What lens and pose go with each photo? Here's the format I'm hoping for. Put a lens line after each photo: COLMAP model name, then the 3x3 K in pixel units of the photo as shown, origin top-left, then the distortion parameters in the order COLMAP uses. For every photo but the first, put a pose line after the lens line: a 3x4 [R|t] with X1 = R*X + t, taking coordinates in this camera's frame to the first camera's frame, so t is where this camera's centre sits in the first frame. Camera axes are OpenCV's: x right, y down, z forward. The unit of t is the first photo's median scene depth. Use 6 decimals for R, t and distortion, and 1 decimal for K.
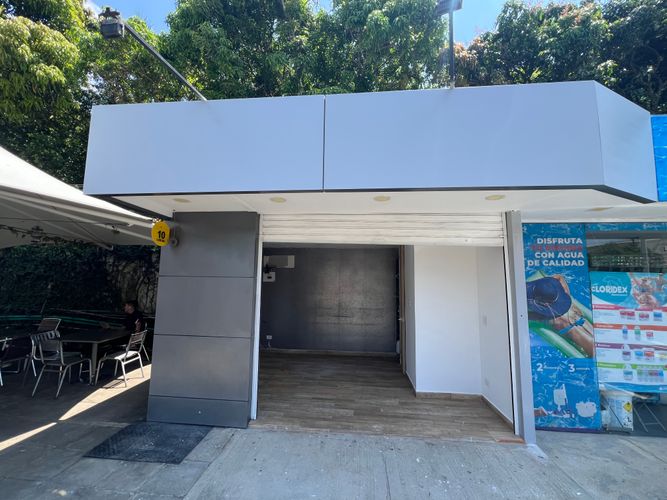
lens RADIAL K [[266.4, 0, 334.9], [0, 266.4, 253.0], [0, 0, 1]] dist [-0.000917, 0.000447]
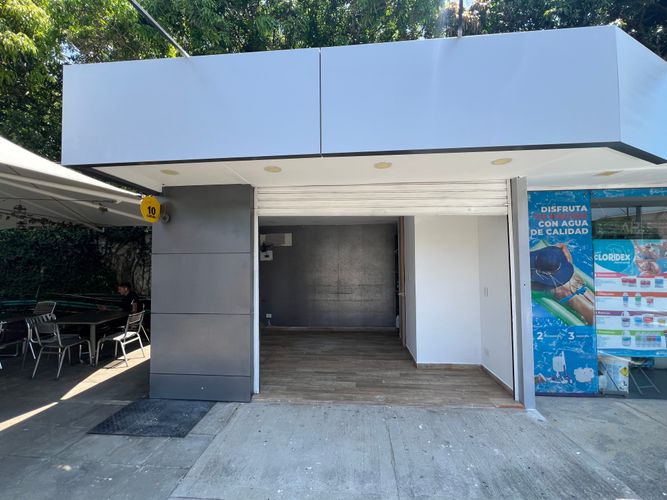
lens RADIAL K [[266.4, 0, 334.9], [0, 266.4, 253.0], [0, 0, 1]] dist [-0.000917, 0.000447]
pose [[0.999685, -0.022696, 0.010742, -0.007640], [0.021860, 0.997139, 0.072355, 0.026374], [-0.012354, -0.072097, 0.997321, 0.028637]]
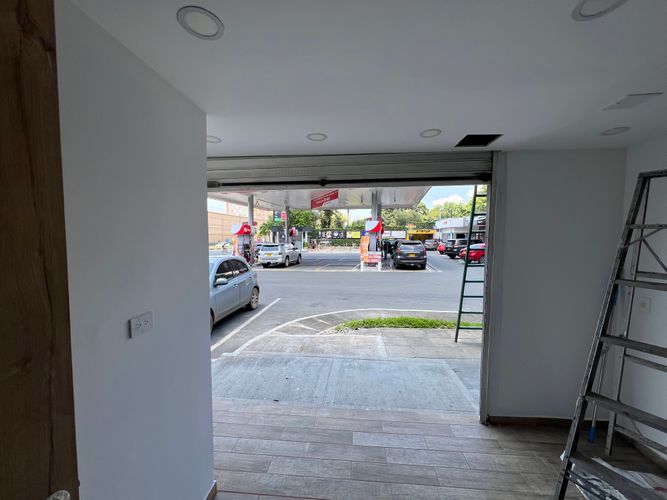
lens RADIAL K [[266.4, 0, 334.9], [0, 266.4, 253.0], [0, 0, 1]] dist [-0.000917, 0.000447]
pose [[-0.999777, -0.017009, -0.012529, 0.128121], [-0.016353, 0.998580, -0.050695, 0.170327], [0.013374, -0.050479, -0.998636, 1.640825]]
